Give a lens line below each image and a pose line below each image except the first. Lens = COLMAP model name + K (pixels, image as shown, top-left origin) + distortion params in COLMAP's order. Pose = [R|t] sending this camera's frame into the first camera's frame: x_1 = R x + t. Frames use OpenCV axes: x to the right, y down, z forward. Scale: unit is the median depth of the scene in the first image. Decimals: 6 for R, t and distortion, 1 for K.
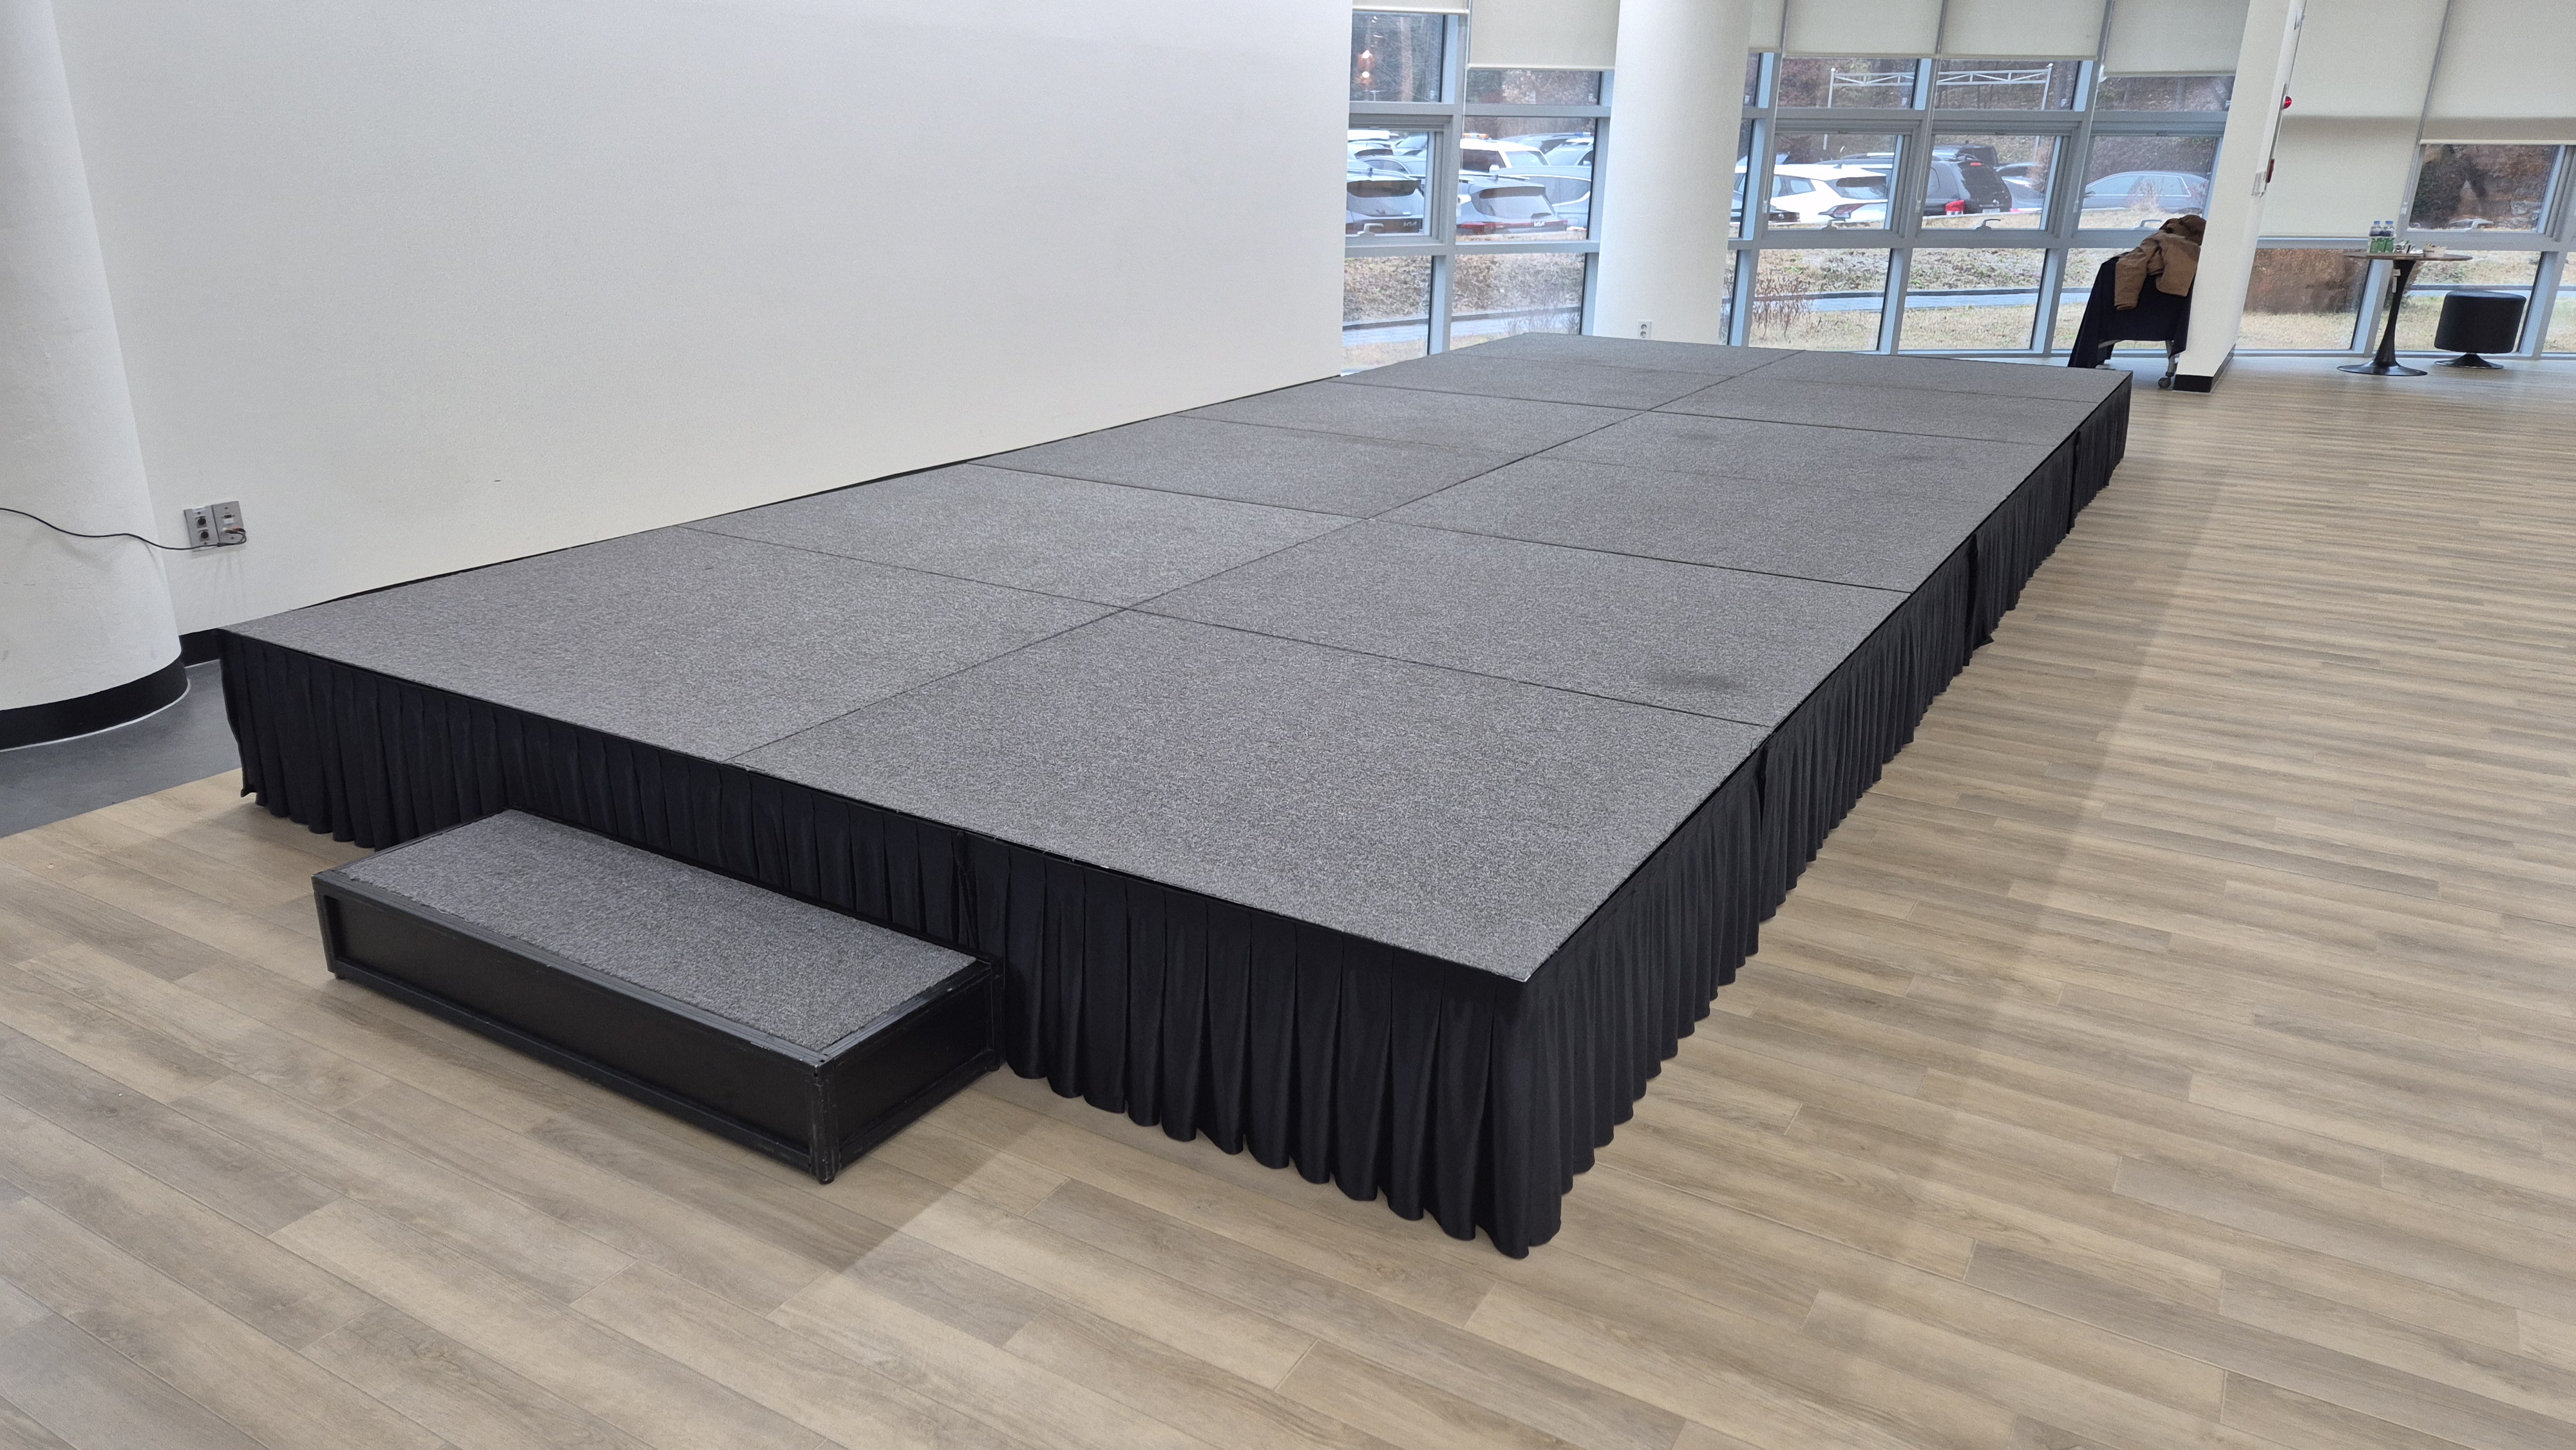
lens RADIAL K [[1743.9, 0, 1275.0], [0, 1743.9, 713.2], [0, 0, 1]] dist [0.049714, -0.006879]
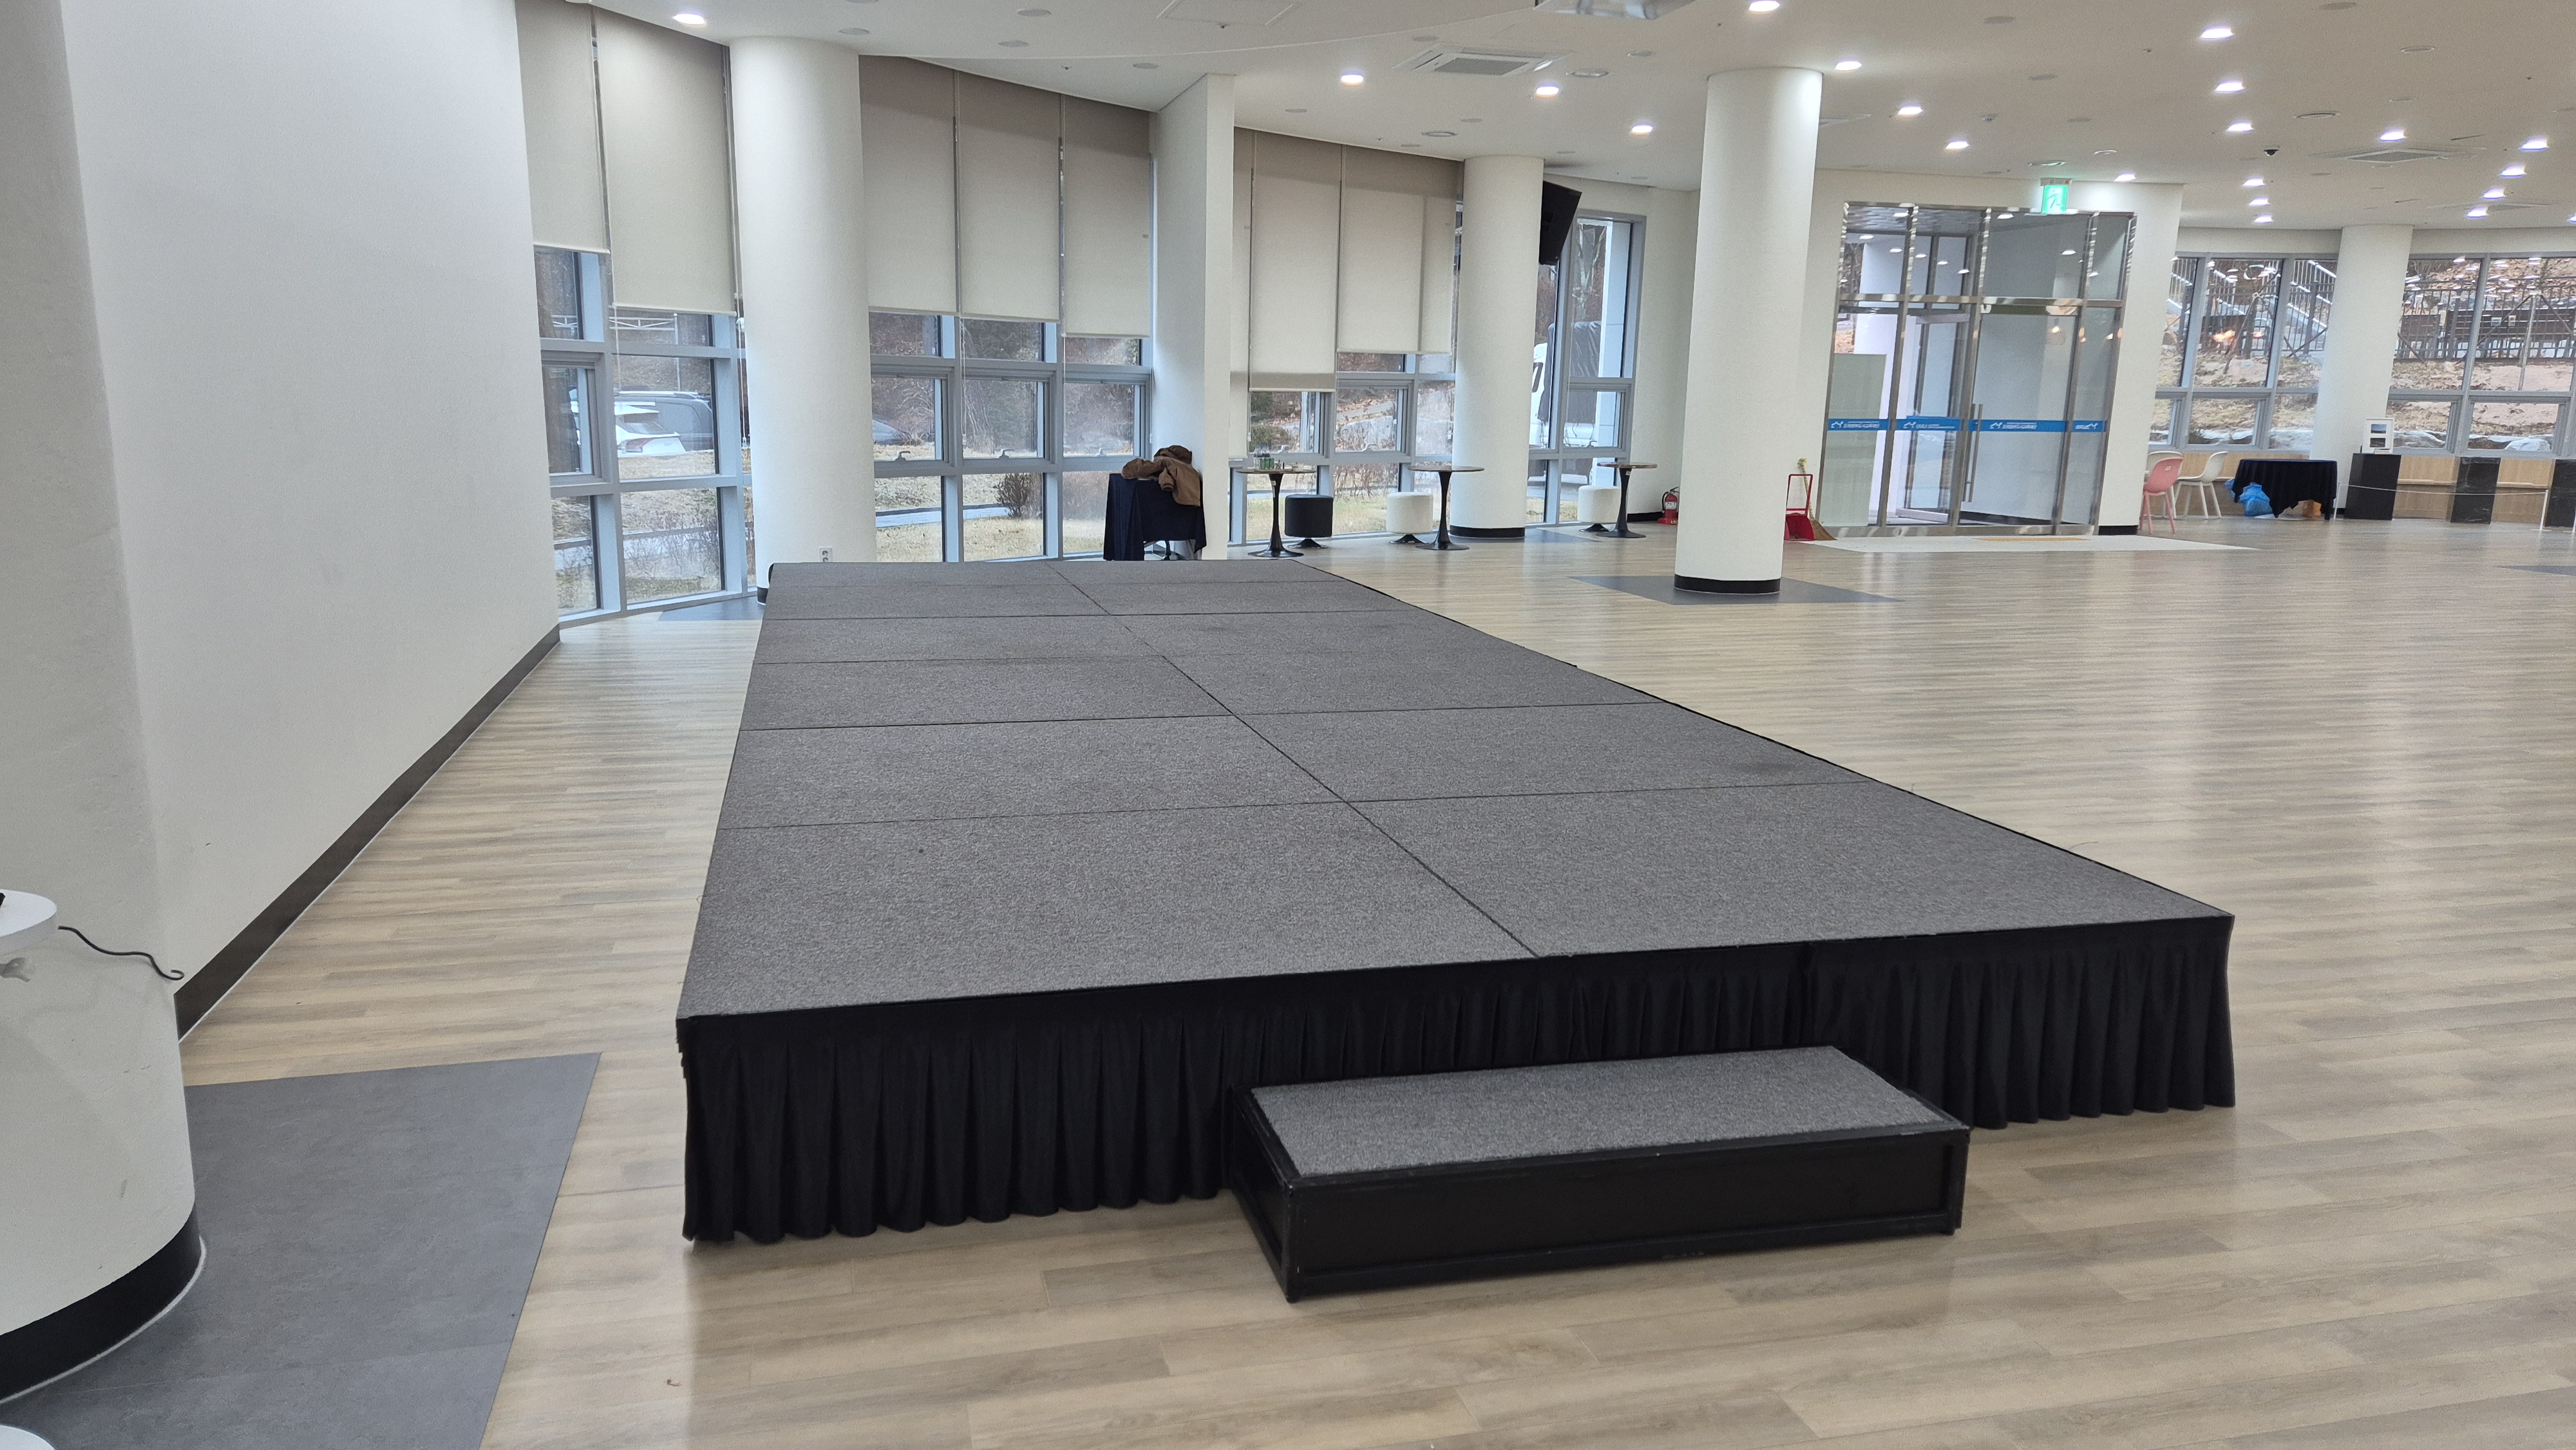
lens RADIAL K [[1743.9, 0, 1276.0], [0, 1743.9, 727.6], [0, 0, 1]] dist [0.049714, -0.006879]
pose [[0.699004, -0.140137, 0.701253, -0.347834], [0.222851, 0.974467, -0.027400, -0.034200], [-0.679508, 0.175428, 0.712386, 0.102624]]
